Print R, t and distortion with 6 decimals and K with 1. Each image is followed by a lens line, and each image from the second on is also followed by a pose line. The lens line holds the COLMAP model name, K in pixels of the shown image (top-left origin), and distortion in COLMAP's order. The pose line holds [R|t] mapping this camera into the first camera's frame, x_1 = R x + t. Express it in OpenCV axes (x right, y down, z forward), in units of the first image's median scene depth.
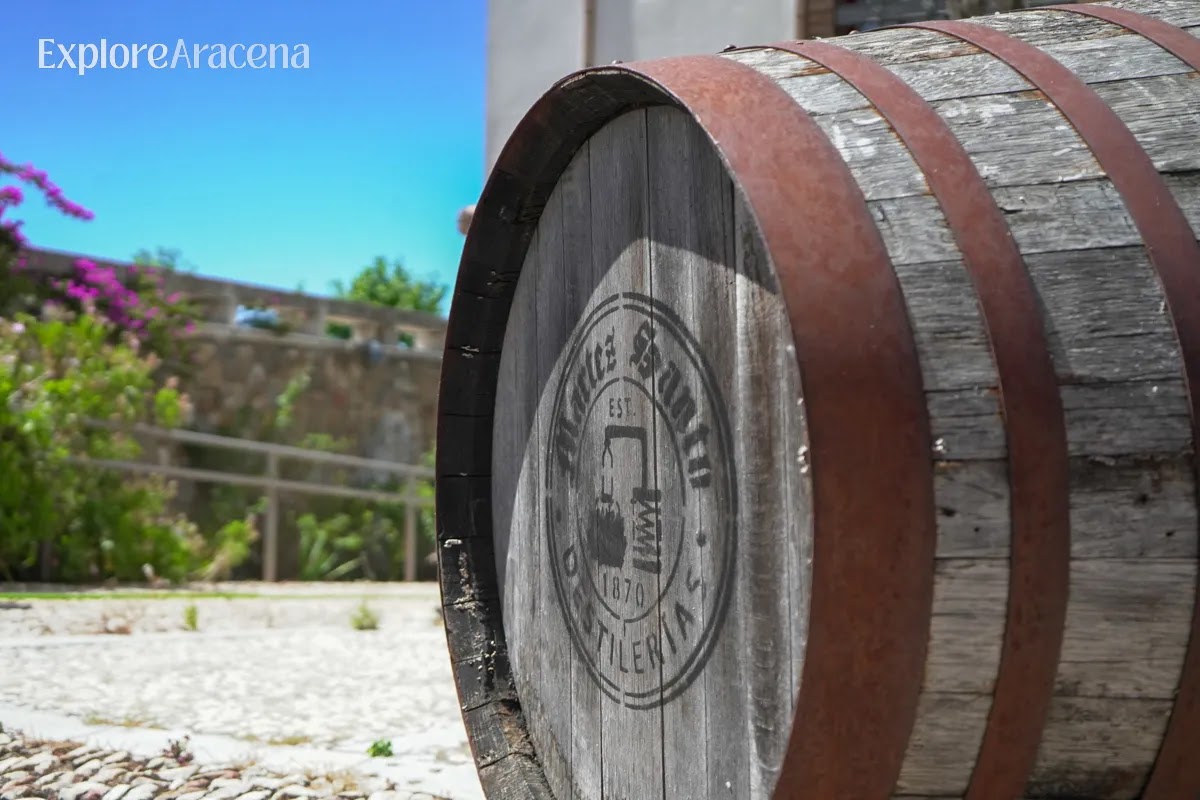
lens RADIAL K [[1341.7, 0, 598.5], [0, 1341.7, 401.0], [0, 0, 1]] dist [-0.063729, 0.000000]
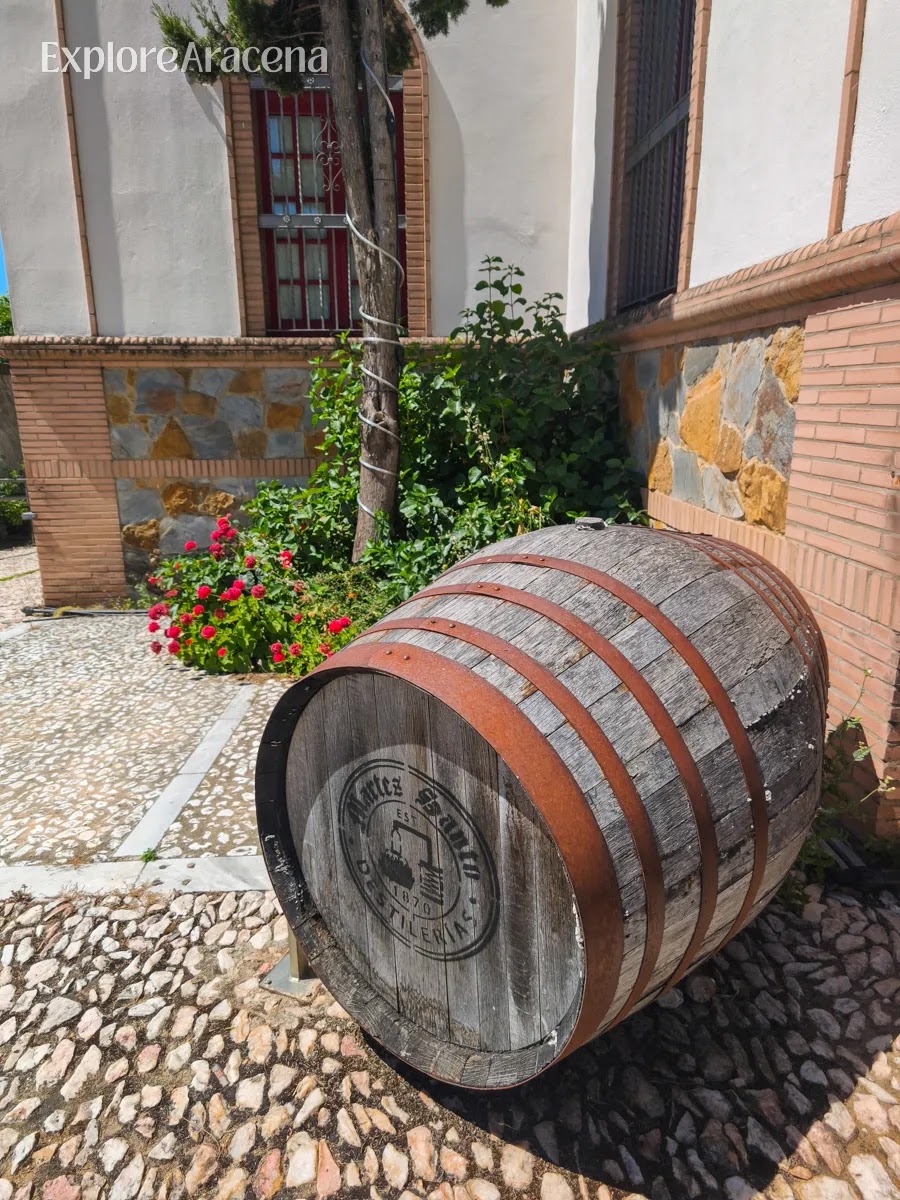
lens RADIAL K [[750.0, 0, 453.4], [0, 750.0, 595.8], [0, 0, 1]] dist [0.011304, 0.002164]
pose [[0.895078, -0.118885, 0.429769, -0.376779], [0.005391, 0.966618, 0.256163, -0.622641], [-0.445876, -0.226969, 0.865840, 0.108925]]
